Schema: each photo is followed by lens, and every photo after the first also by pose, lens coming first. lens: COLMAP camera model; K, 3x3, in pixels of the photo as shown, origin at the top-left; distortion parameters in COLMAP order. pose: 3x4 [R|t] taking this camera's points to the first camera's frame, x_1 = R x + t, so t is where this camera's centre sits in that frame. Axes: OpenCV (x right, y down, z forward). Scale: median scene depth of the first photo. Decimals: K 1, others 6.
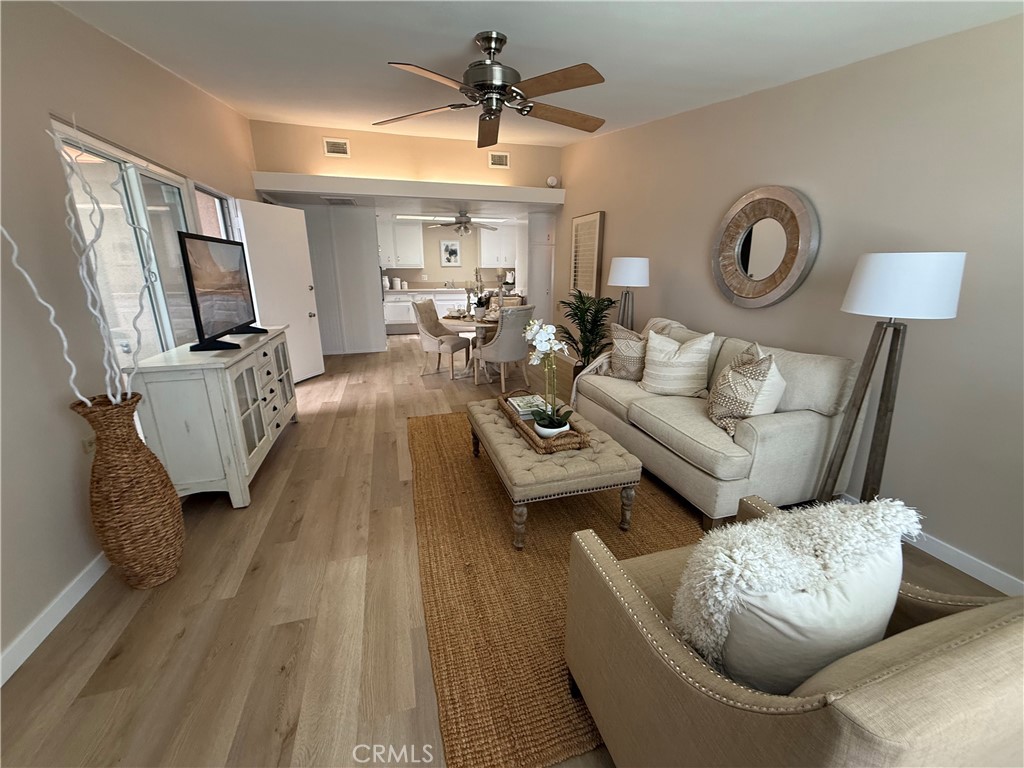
lens RADIAL K [[409.2, 0, 516.4], [0, 409.2, 380.6], [0, 0, 1]] dist [0.001415, -0.001296]
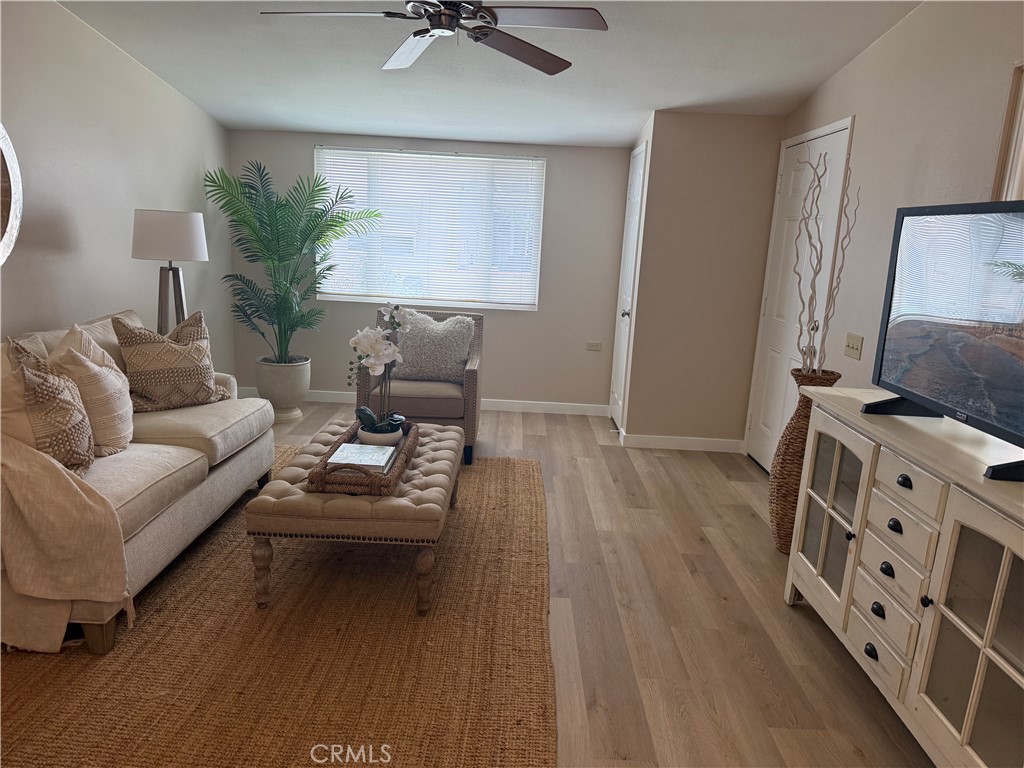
lens RADIAL K [[719.6, 0, 509.7], [0, 719.6, 384.5], [0, 0, 1]] dist [0.078382, -0.119046]
pose [[-0.949621, -0.115891, 0.291185, -0.576558], [0.029470, 0.891979, 0.451115, -0.623830], [-0.312011, 0.436970, -0.843627, 2.177262]]
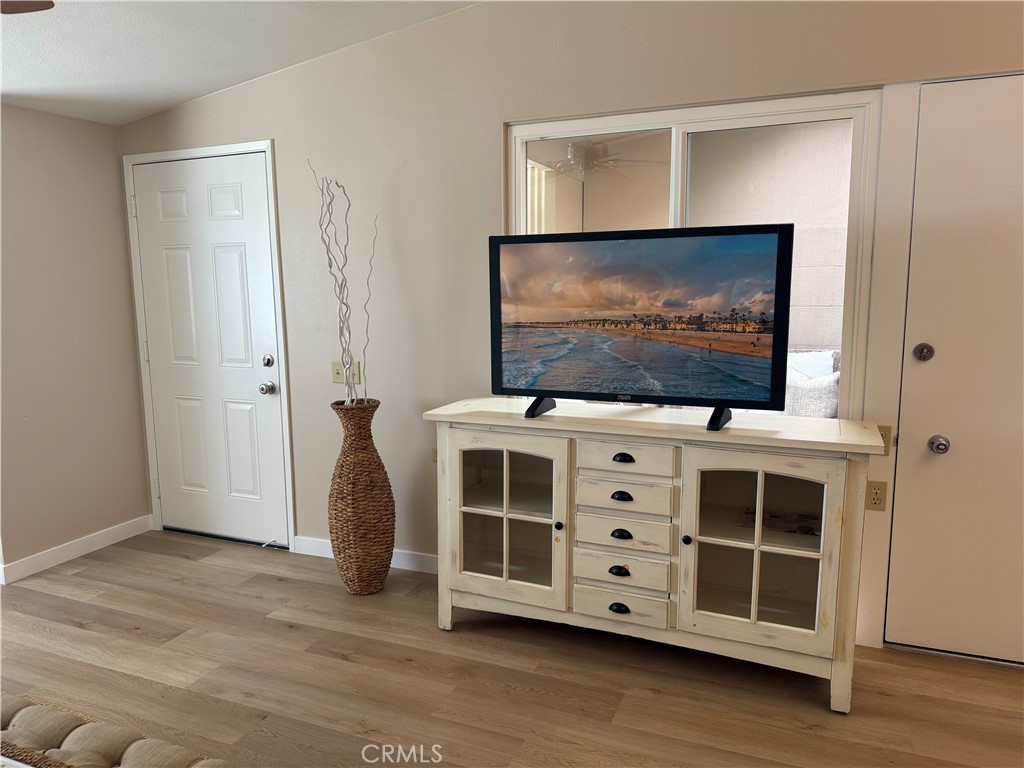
lens RADIAL K [[719.6, 0, 510.2], [0, 719.6, 385.4], [0, 0, 1]] dist [0.078382, -0.119046]
pose [[-0.649203, 0.107642, -0.752960, 0.137033], [-0.199854, 0.931012, 0.305409, -0.492442], [0.733890, 0.348754, -0.582903, 1.777282]]
